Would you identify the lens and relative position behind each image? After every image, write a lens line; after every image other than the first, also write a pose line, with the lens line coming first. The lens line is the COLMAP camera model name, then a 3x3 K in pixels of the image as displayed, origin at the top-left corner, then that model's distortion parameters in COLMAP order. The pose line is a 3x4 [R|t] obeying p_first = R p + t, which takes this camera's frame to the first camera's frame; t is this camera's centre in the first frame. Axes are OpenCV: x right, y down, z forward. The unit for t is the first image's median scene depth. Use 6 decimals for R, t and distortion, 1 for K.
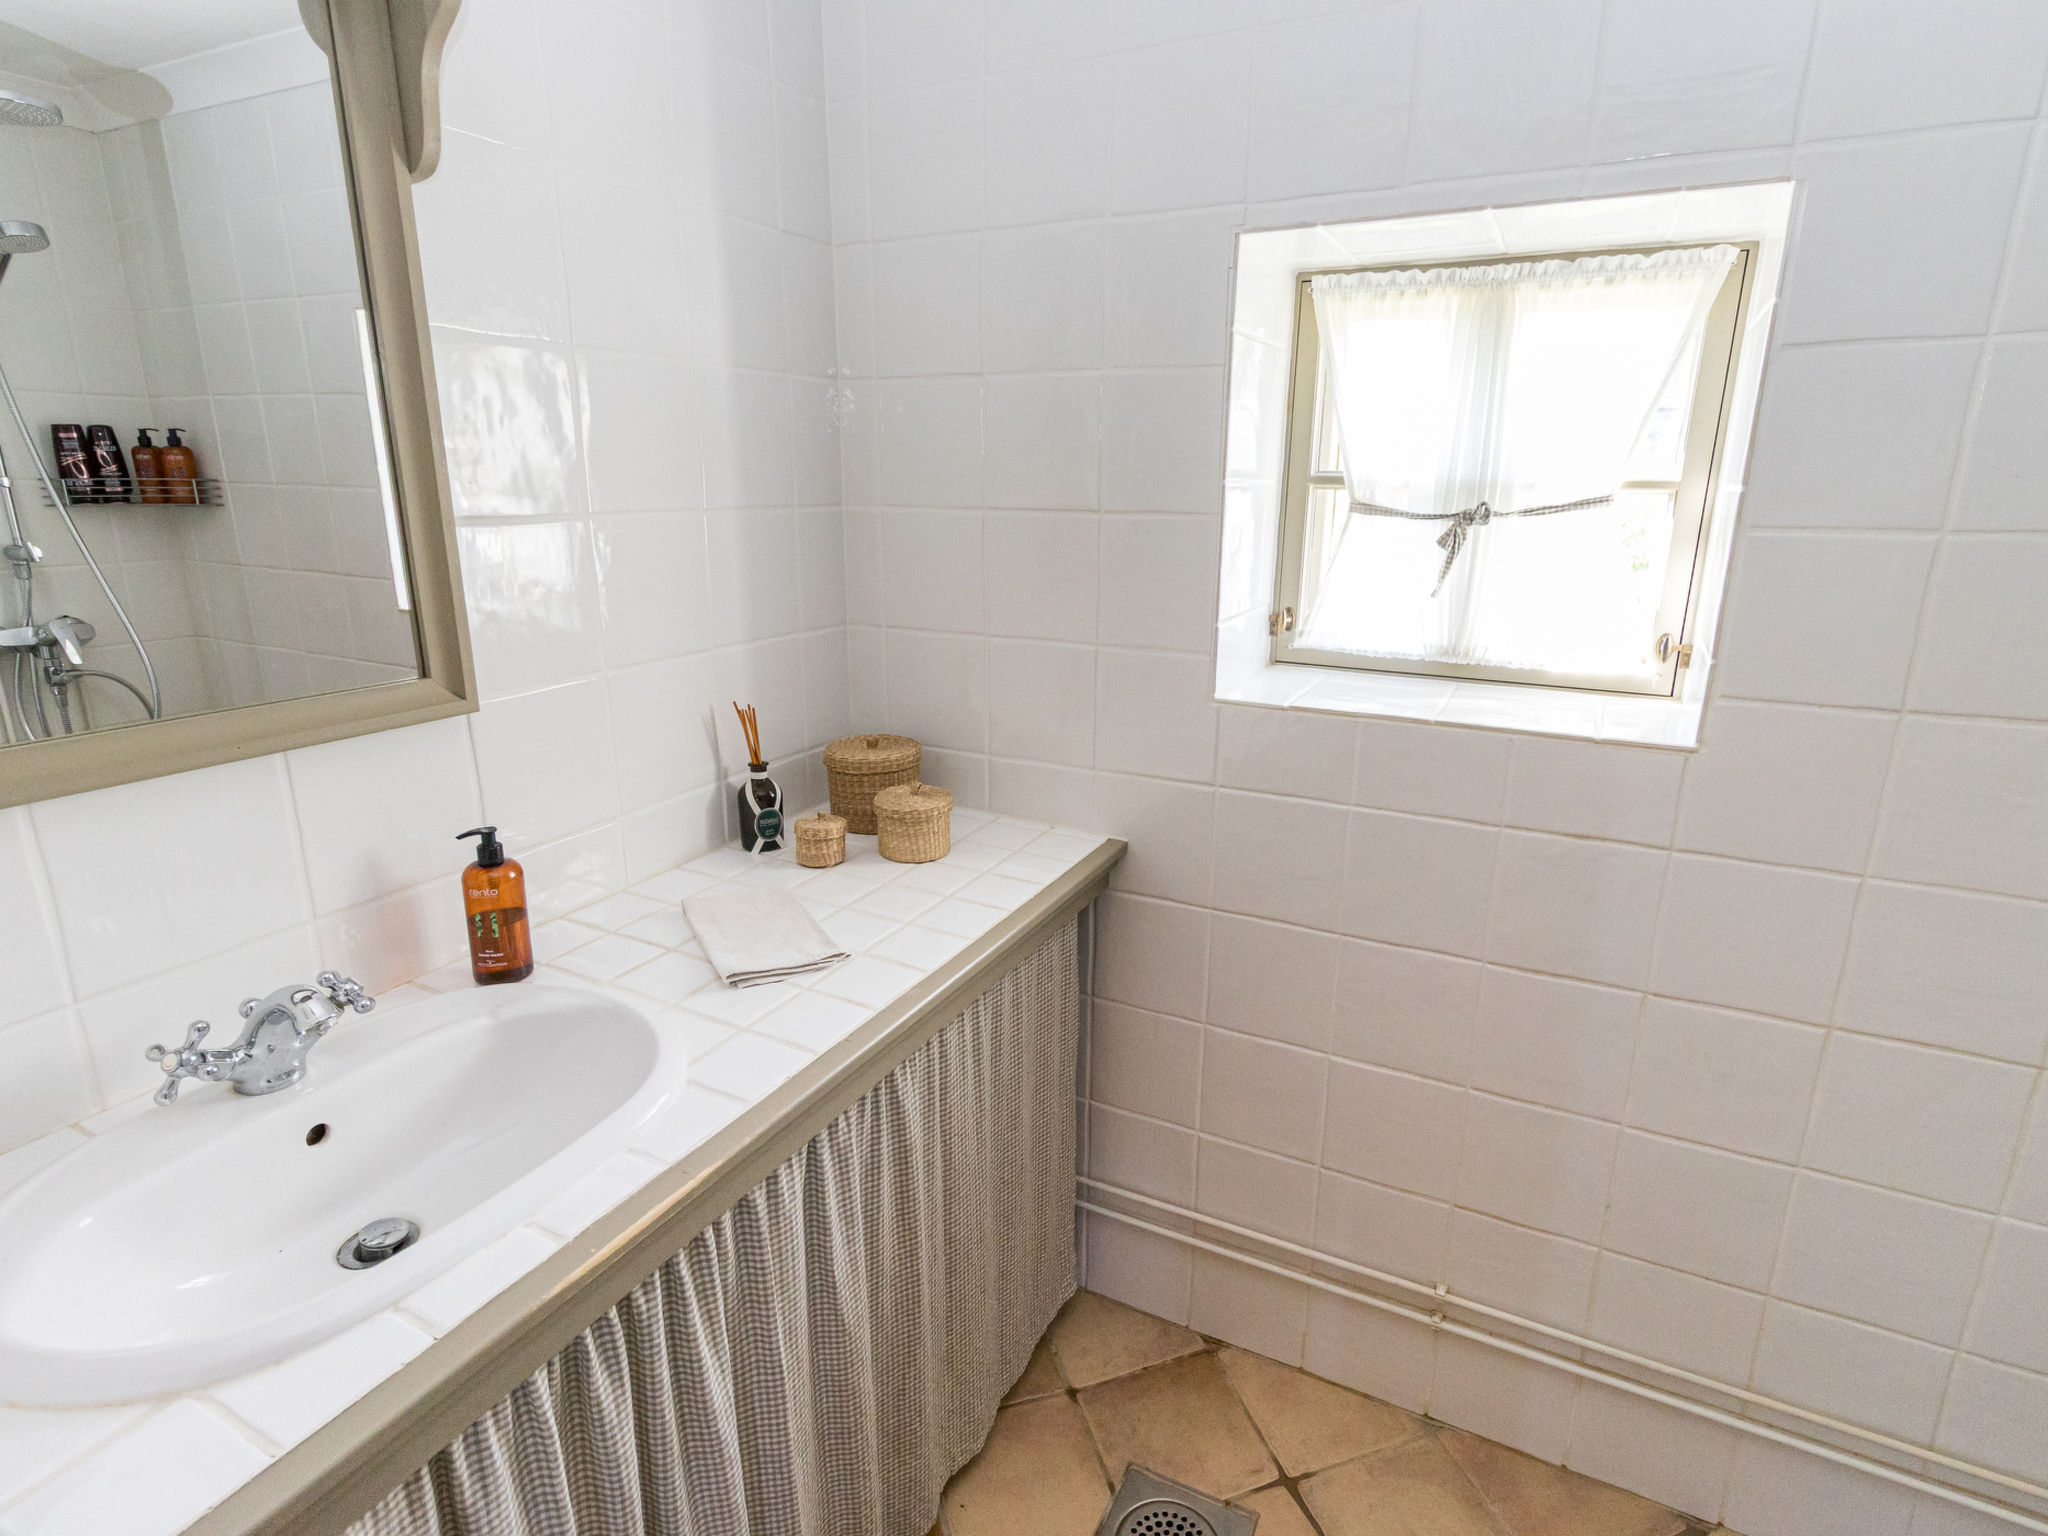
lens RADIAL K [[1051.4, 0, 1045.3], [0, 1051.4, 766.8], [0, 0, 1]] dist [-0.002590, 0.000940]
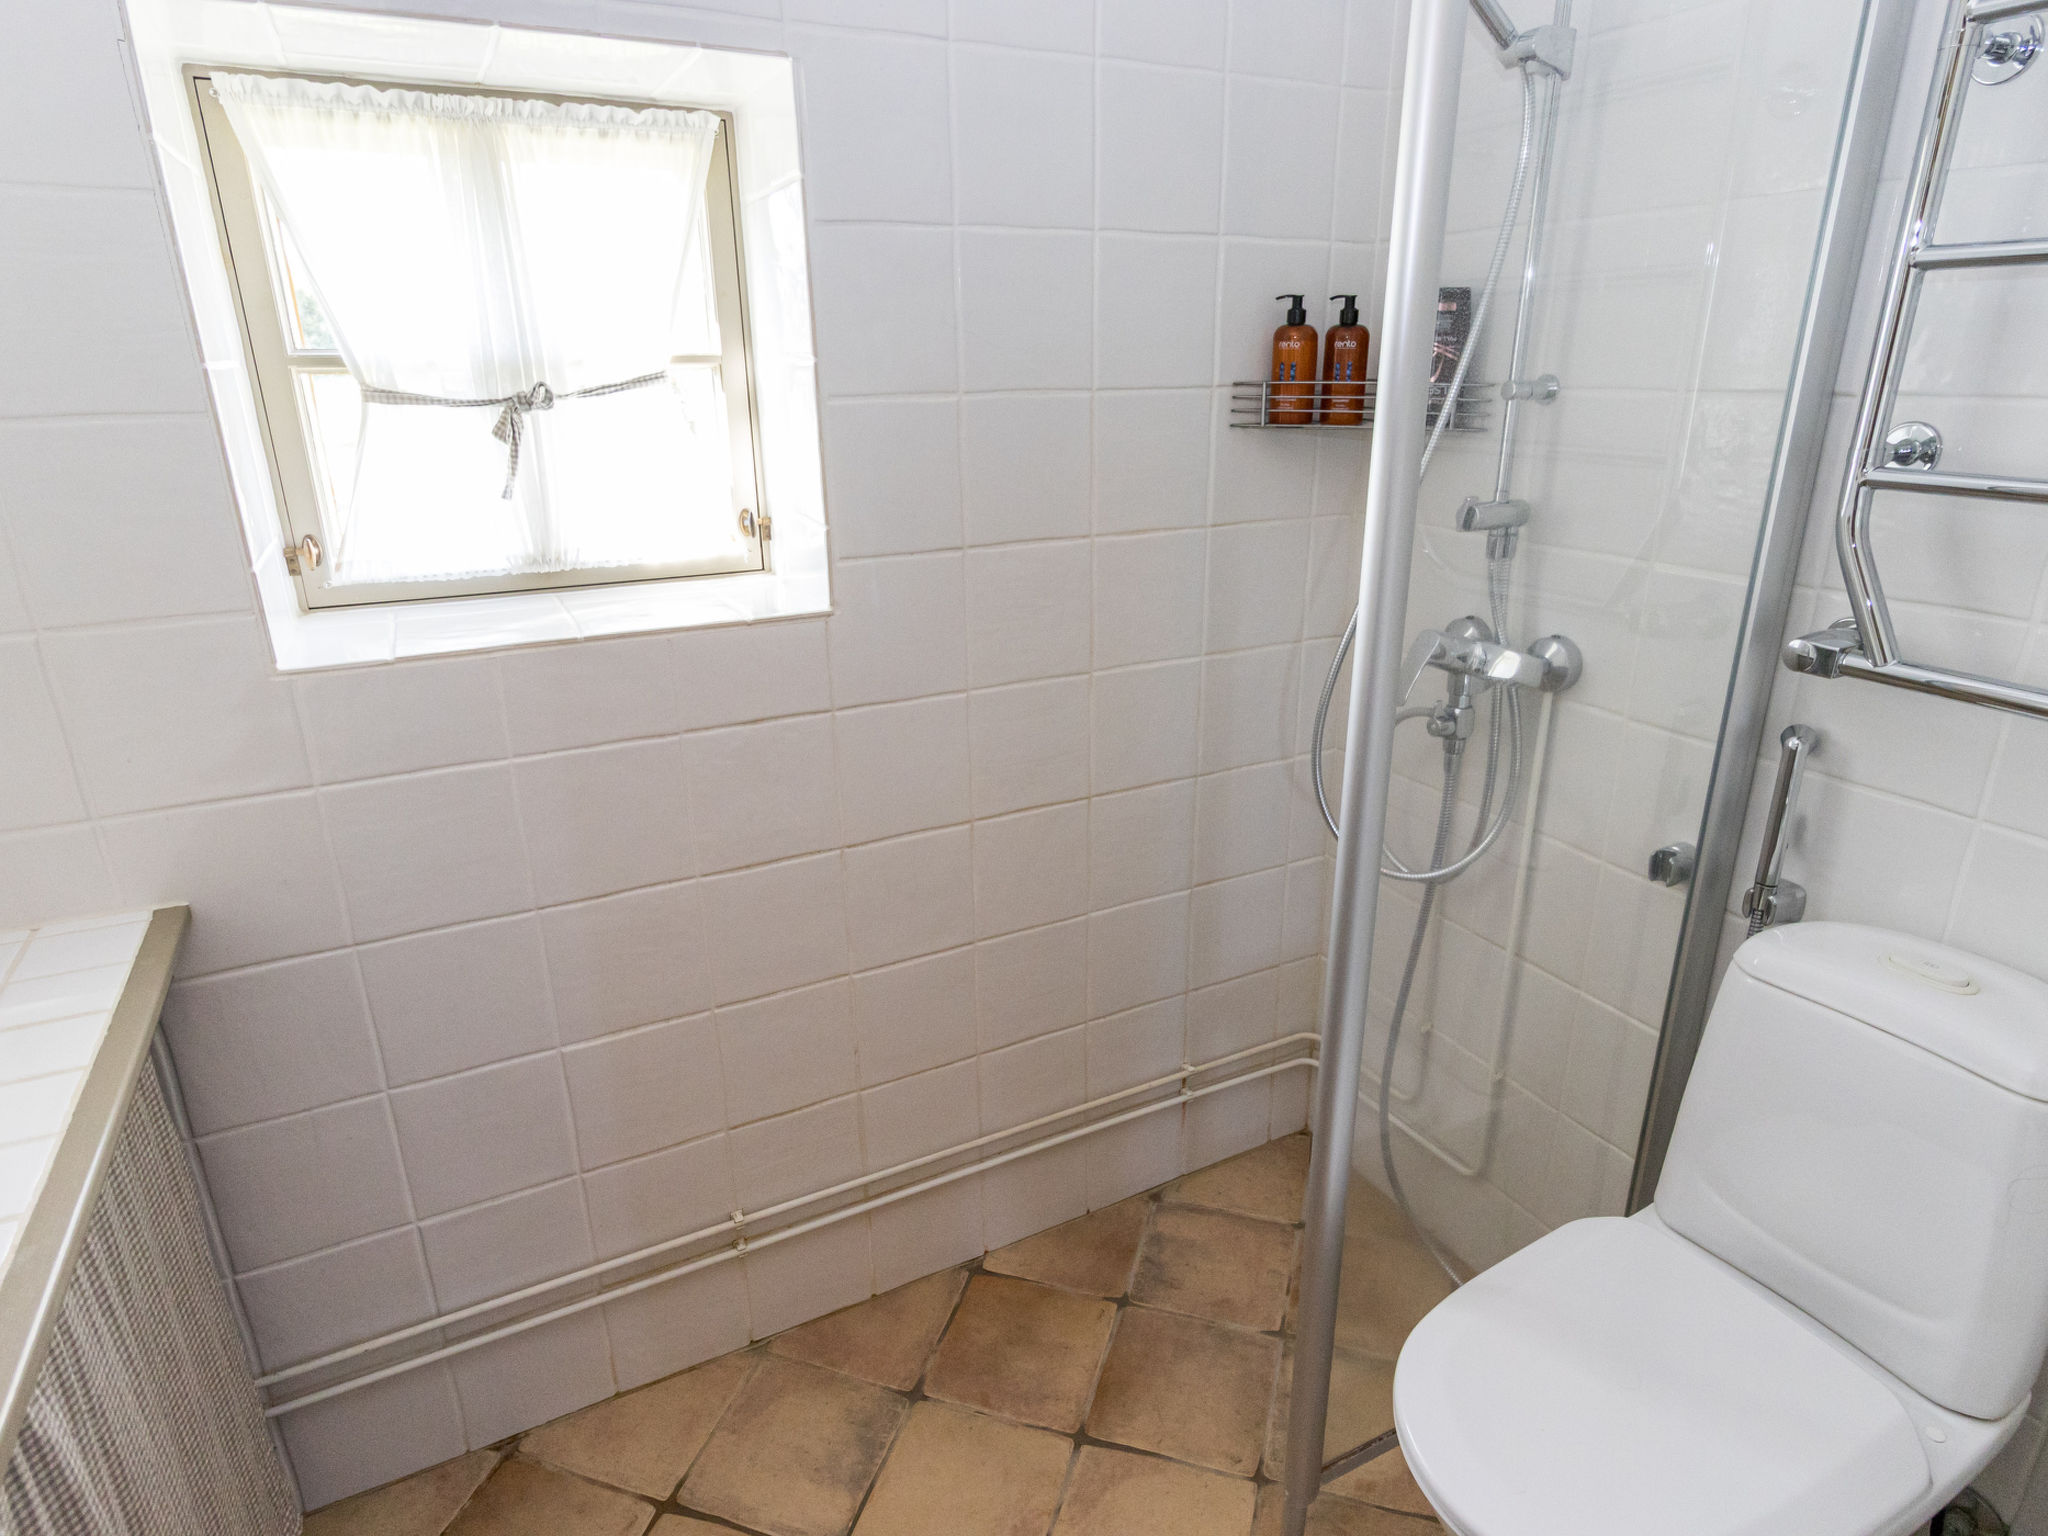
lens RADIAL K [[1157.1, 0, 1024.0], [0, 1157.1, 768.0], [0, 0, 1]] dist [-0.000518, -0.001303]
pose [[0.583759, -0.284388, 0.760492, -0.163053], [0.229923, 0.956213, 0.181088, -0.027193], [-0.778692, 0.069142, 0.623585, 0.108902]]
